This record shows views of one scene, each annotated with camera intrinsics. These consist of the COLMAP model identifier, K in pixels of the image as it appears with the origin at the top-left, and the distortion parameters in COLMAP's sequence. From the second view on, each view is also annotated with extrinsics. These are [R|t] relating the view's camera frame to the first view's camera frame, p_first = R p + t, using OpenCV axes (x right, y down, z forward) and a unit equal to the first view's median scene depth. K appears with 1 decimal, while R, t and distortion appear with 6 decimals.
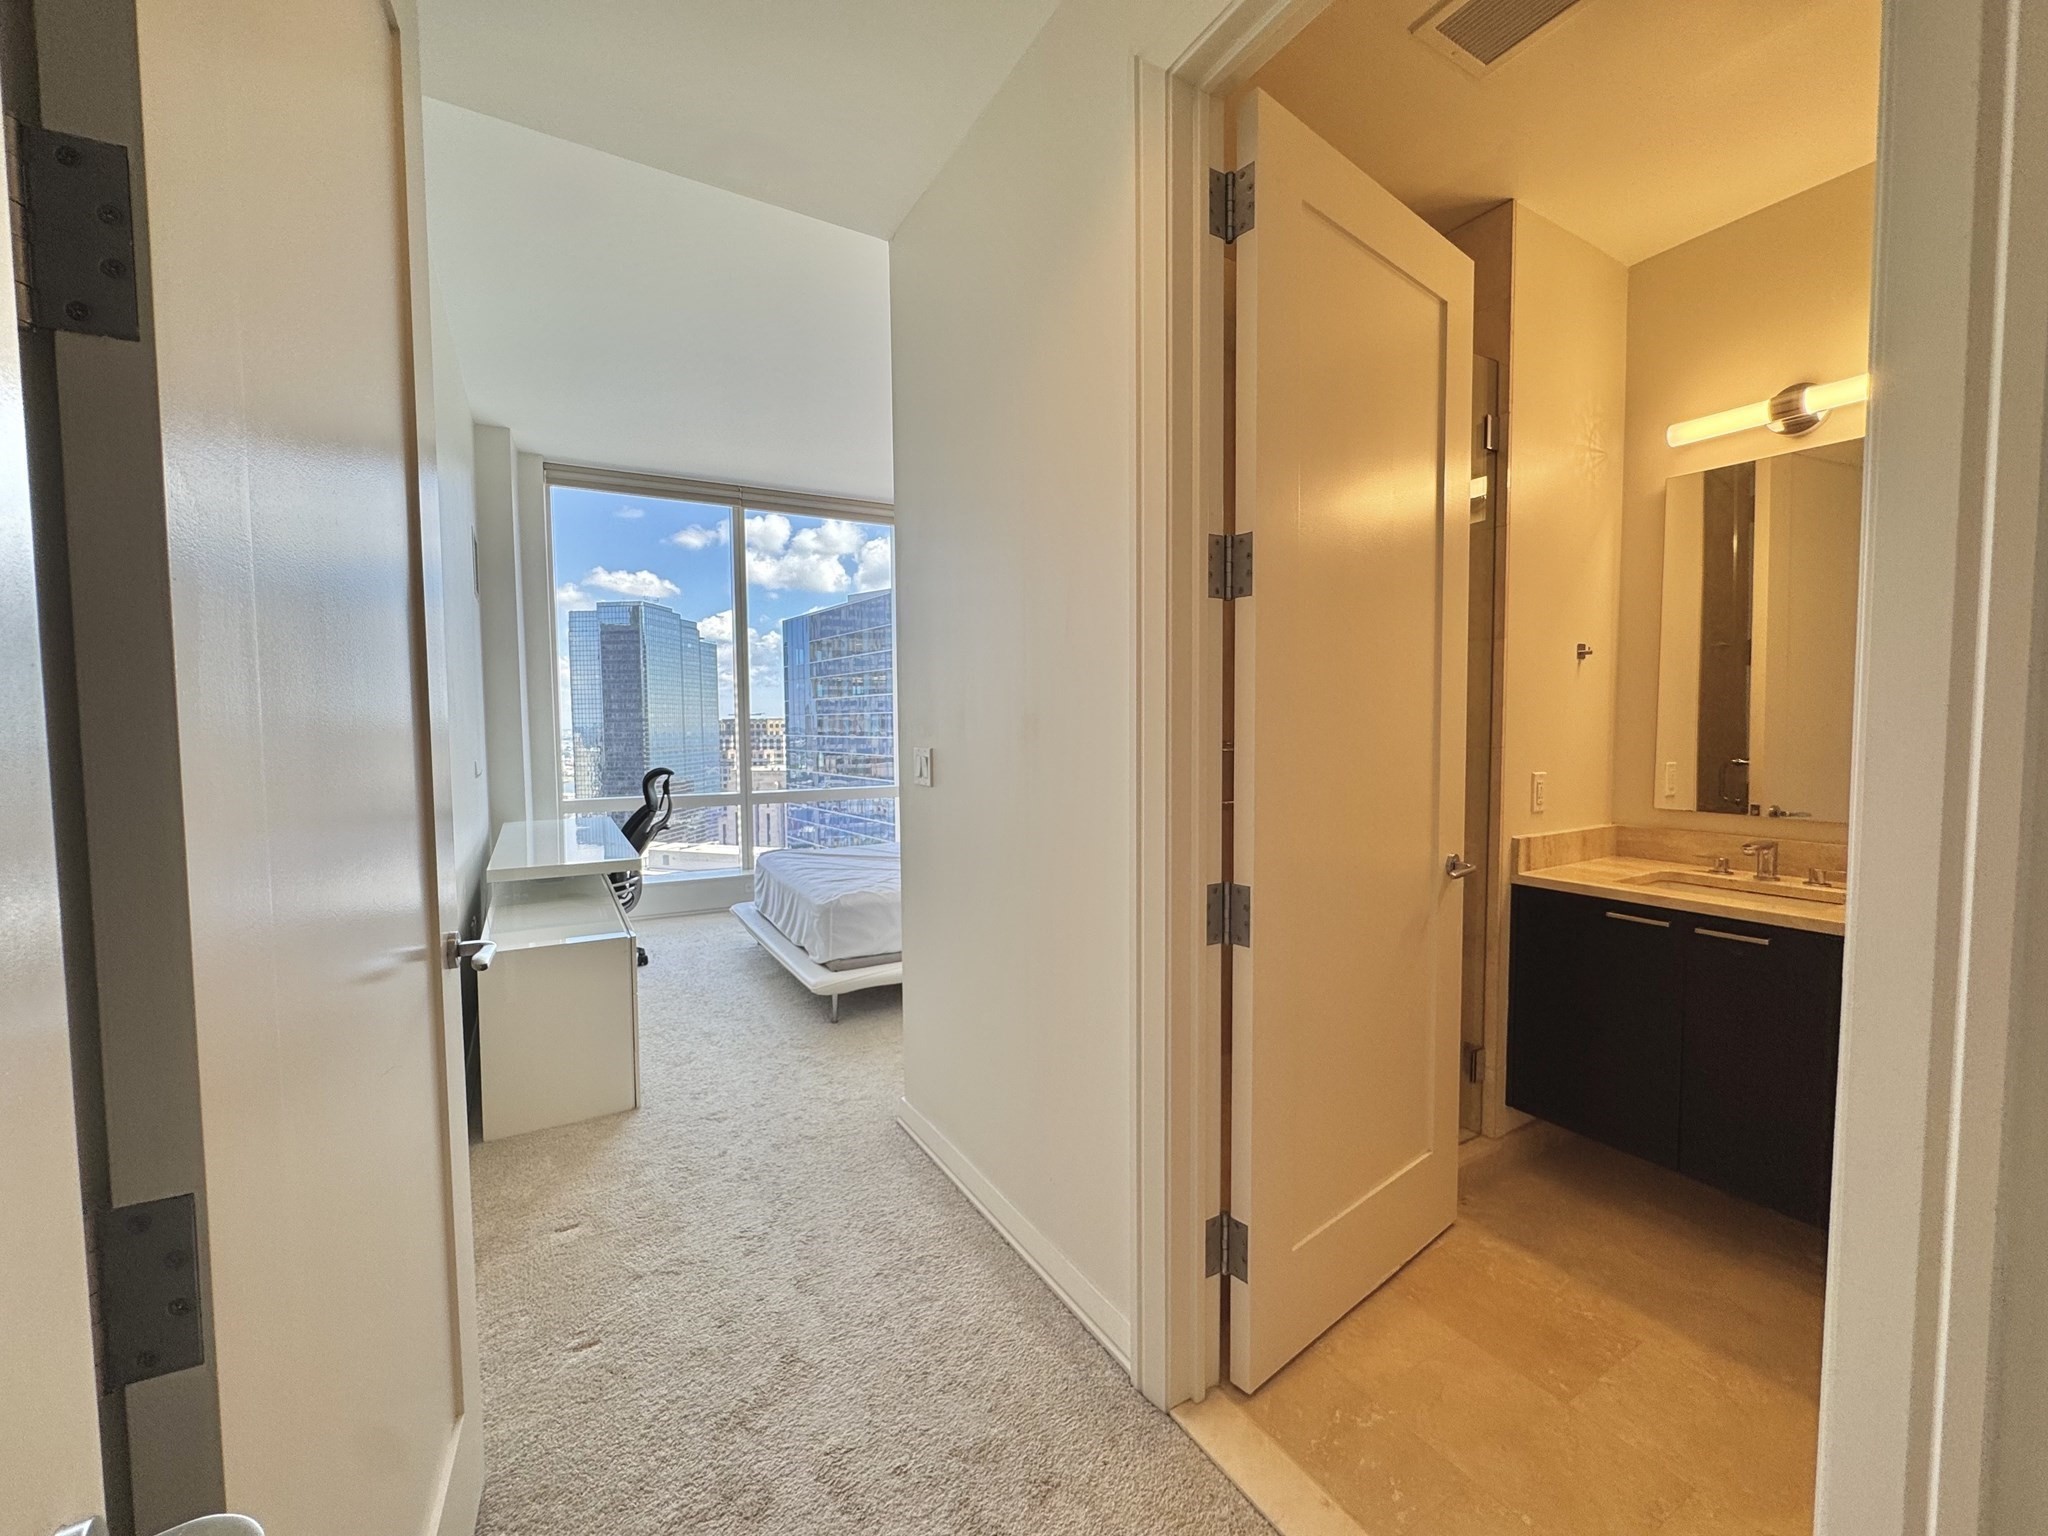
lens RADIAL K [[817.4, 0, 1008.8], [0, 817.4, 766.7], [0, 0, 1]] dist [-0.003738, 0.001021]
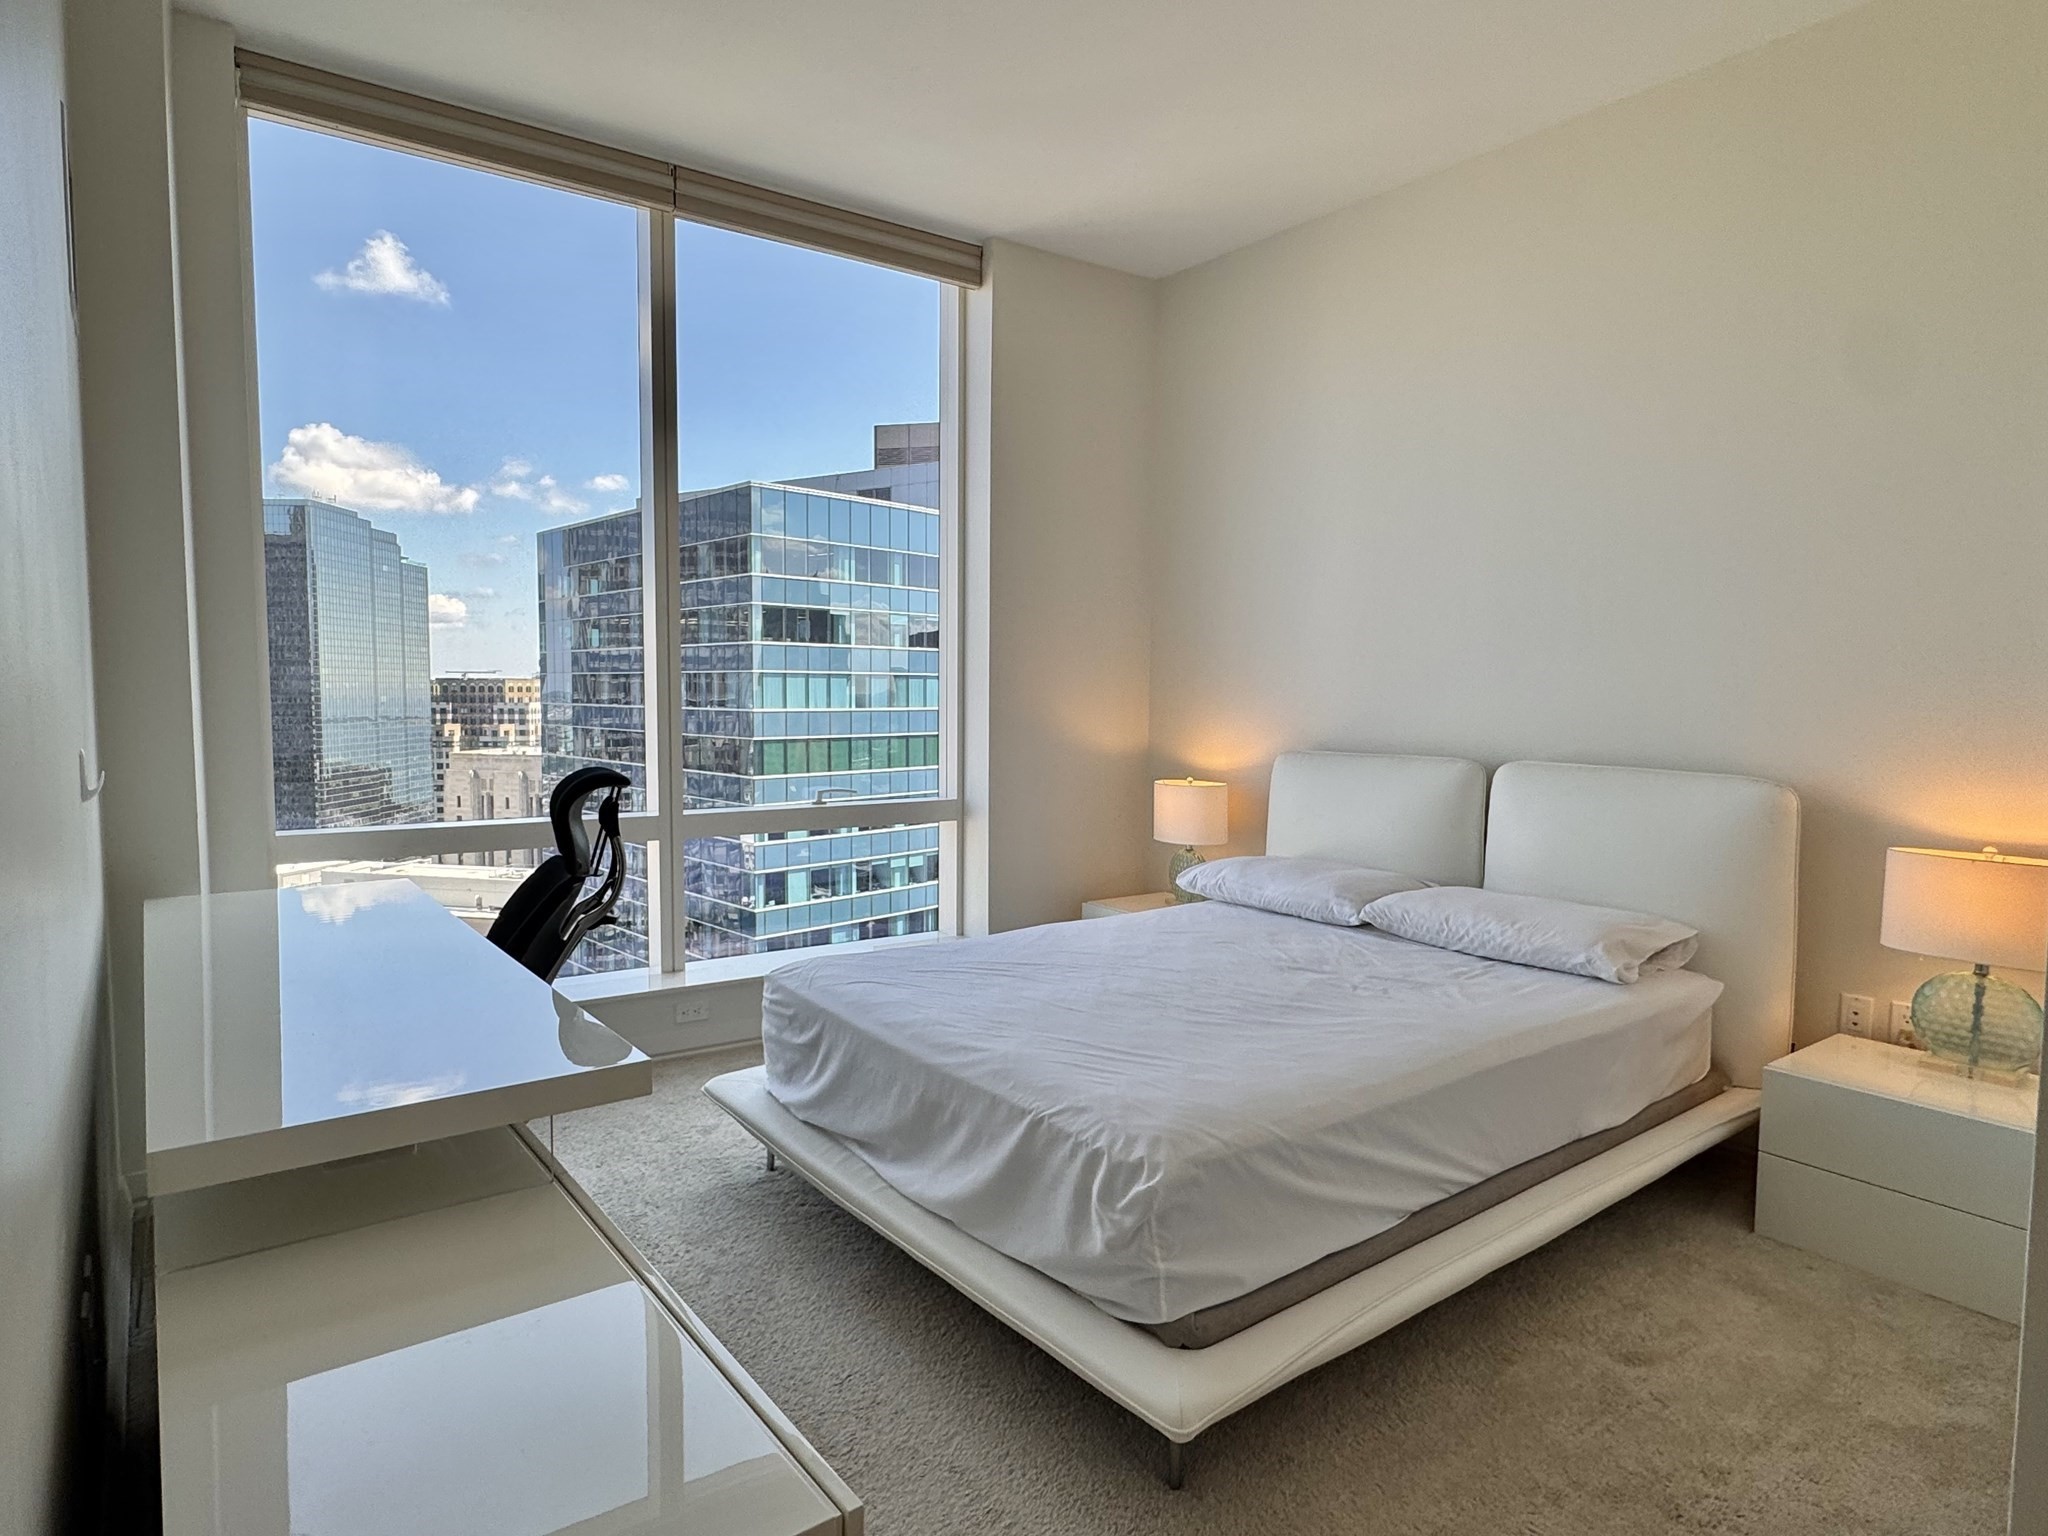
lens RADIAL K [[1135.6, 0, 1010.7], [0, 1135.6, 768.3], [0, 0, 1]] dist [-0.006423, 0.001481]
pose [[0.991229, 0.005817, 0.132030, -0.155670], [-0.007680, 0.999878, 0.013609, -0.003765], [-0.131935, -0.014503, 0.991152, 0.225007]]
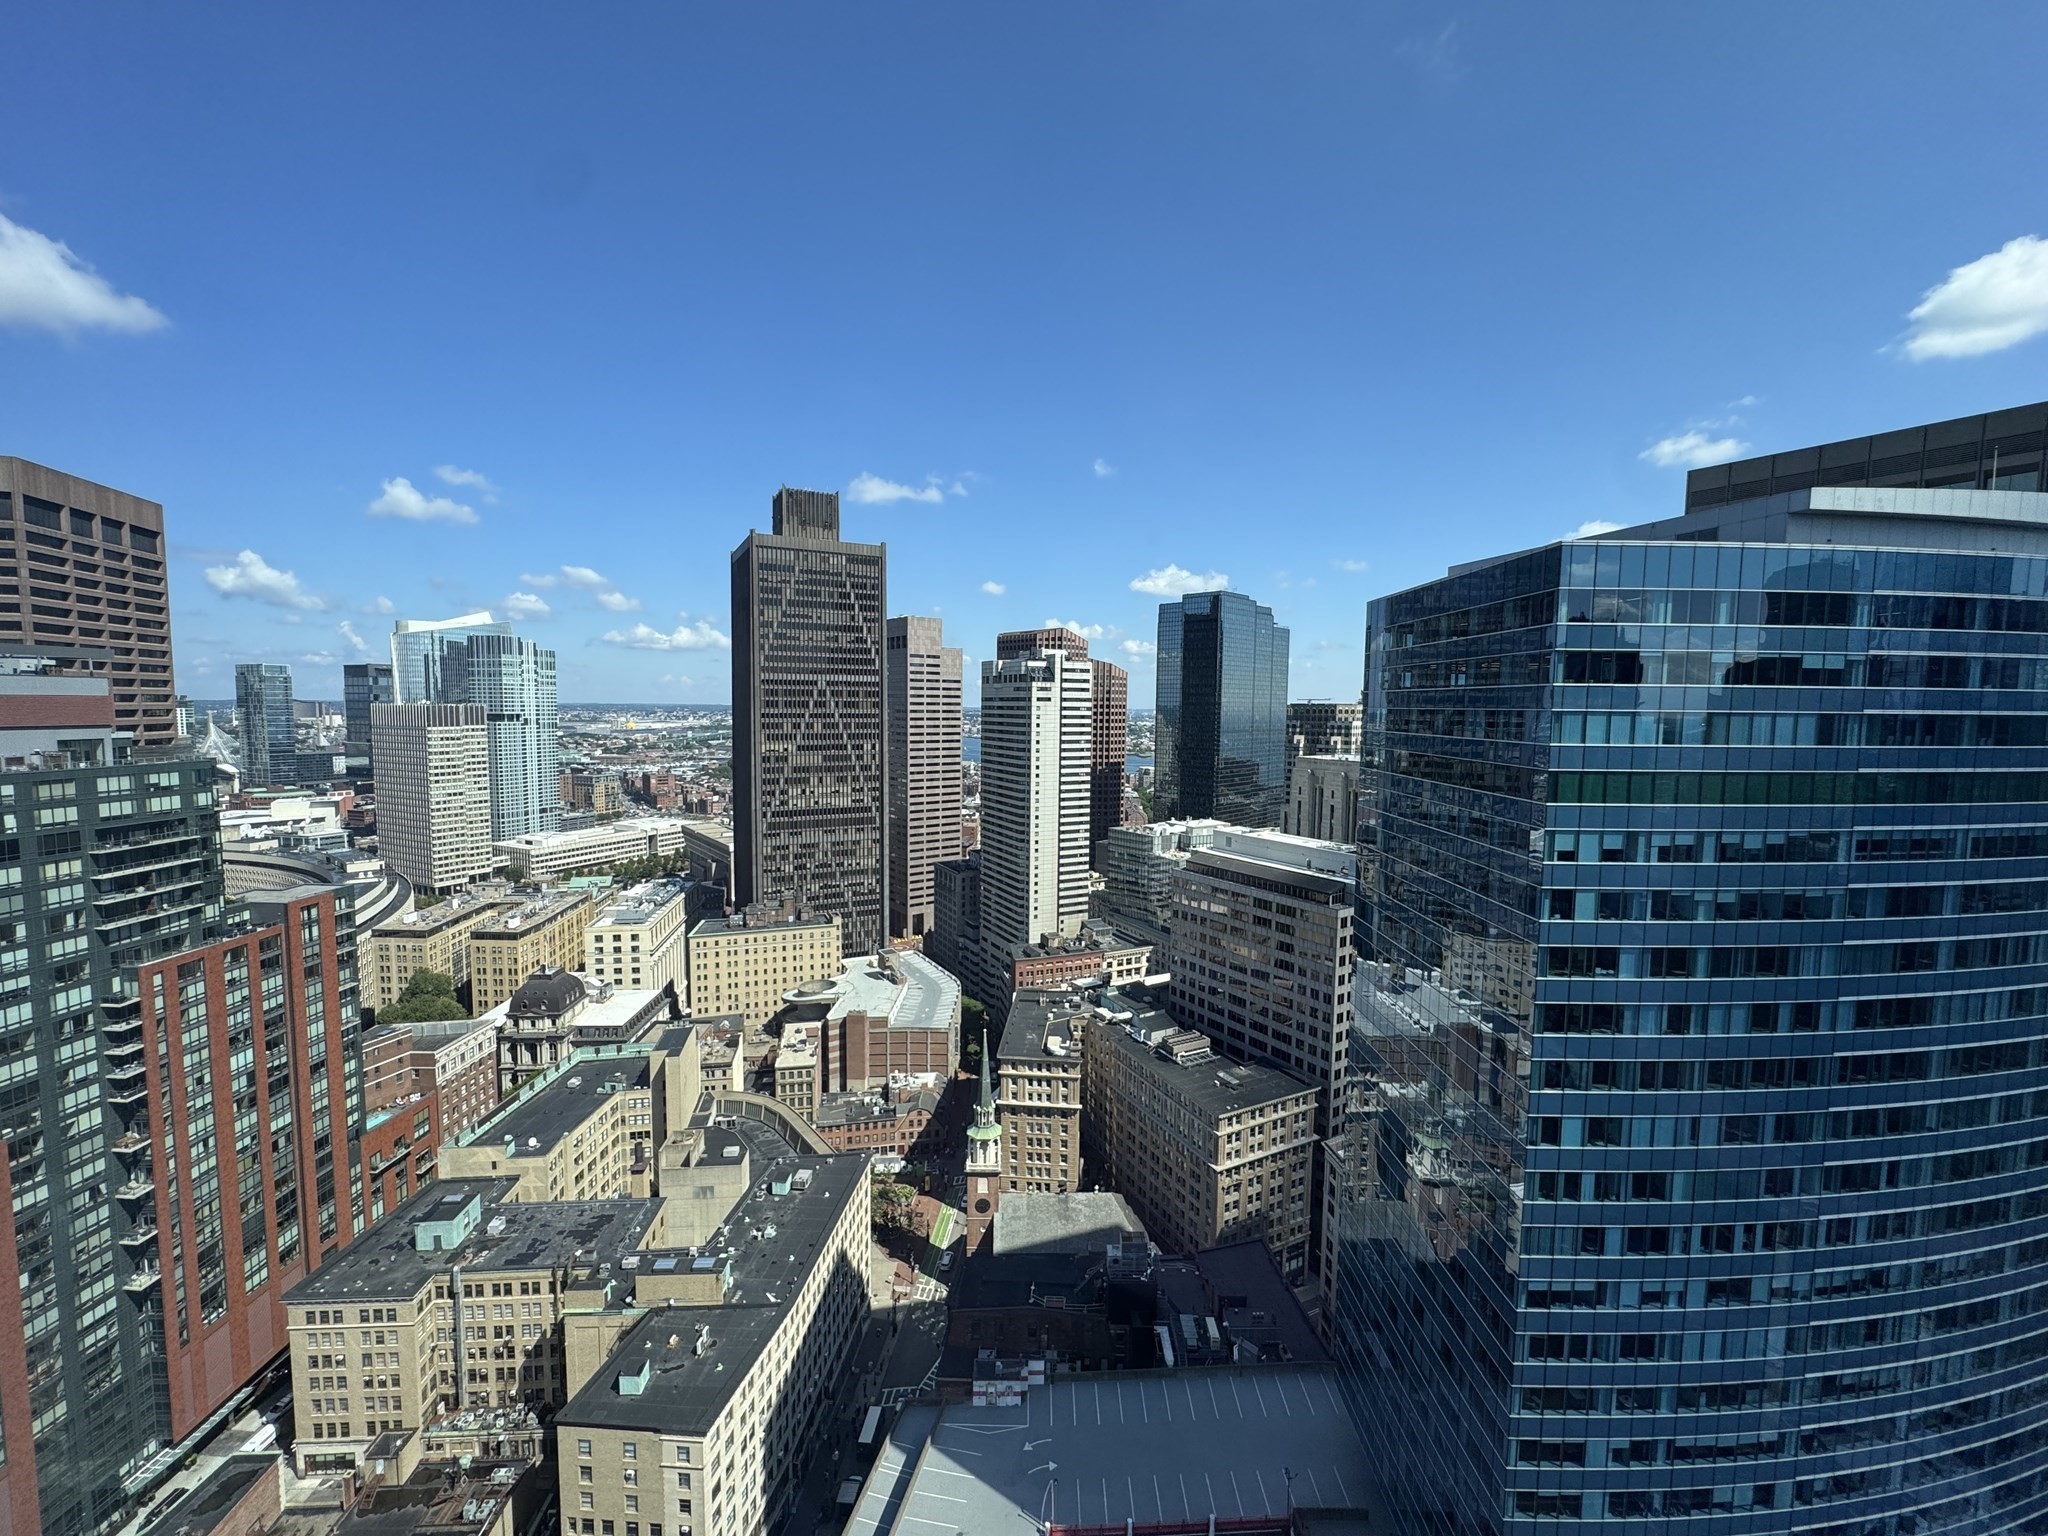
lens RADIAL K [[817.4, 0, 1013.0], [0, 817.4, 764.0], [0, 0, 1]] dist [-0.003738, 0.001021]
pose [[0.787749, 0.062049, -0.612864, -0.234126], [-0.052727, 0.998054, 0.033274, -0.082356], [0.613736, 0.006103, 0.789488, 0.493247]]
